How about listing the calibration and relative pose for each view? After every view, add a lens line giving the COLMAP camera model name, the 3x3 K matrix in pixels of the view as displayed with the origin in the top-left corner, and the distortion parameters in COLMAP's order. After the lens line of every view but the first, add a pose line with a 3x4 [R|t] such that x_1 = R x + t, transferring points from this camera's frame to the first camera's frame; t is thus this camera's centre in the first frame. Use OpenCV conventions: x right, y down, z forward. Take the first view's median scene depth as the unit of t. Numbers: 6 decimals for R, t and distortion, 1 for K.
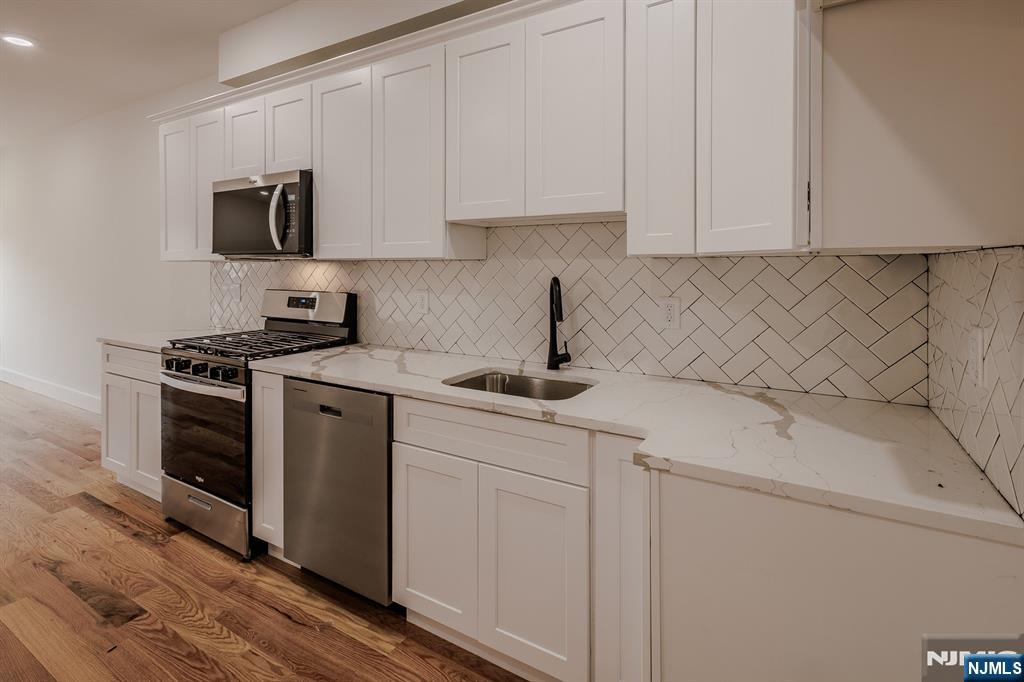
lens RADIAL K [[484.0, 0, 513.9], [0, 484.0, 266.2], [0, 0, 1]] dist [0.011338, -0.000899]
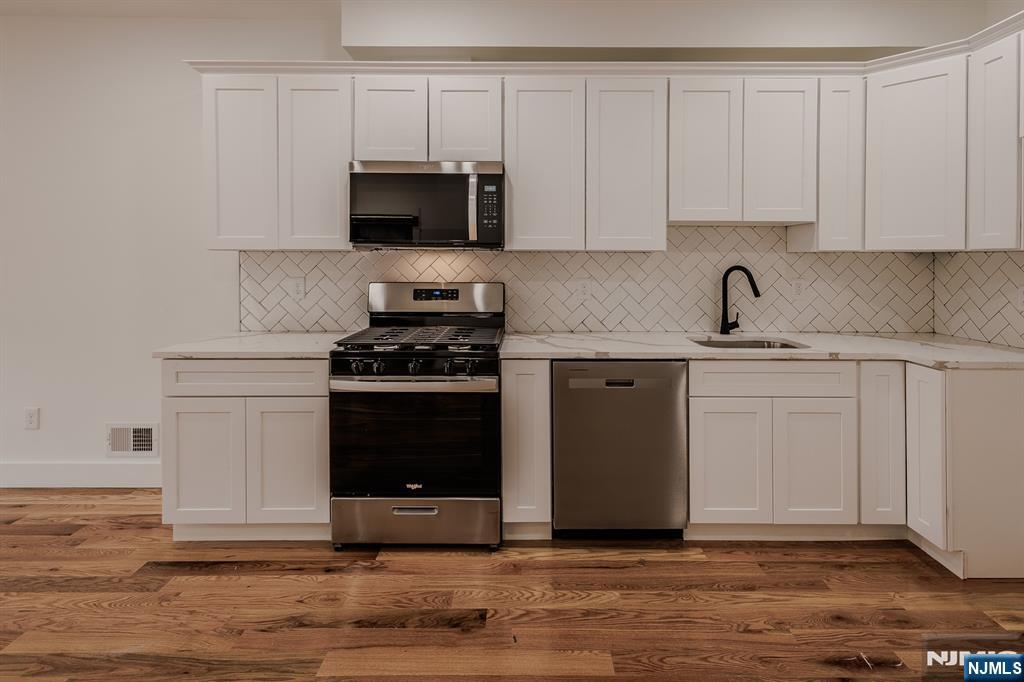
lens RADIAL K [[494.3, 0, 513.4], [0, 494.3, 260.3], [0, 0, 1]] dist [0.013950, -0.000088]
pose [[0.863315, 0.000845, 0.504665, -1.132539], [-0.003652, 0.999983, 0.004573, 0.002588], [-0.504653, -0.005791, 0.863303, 0.108726]]
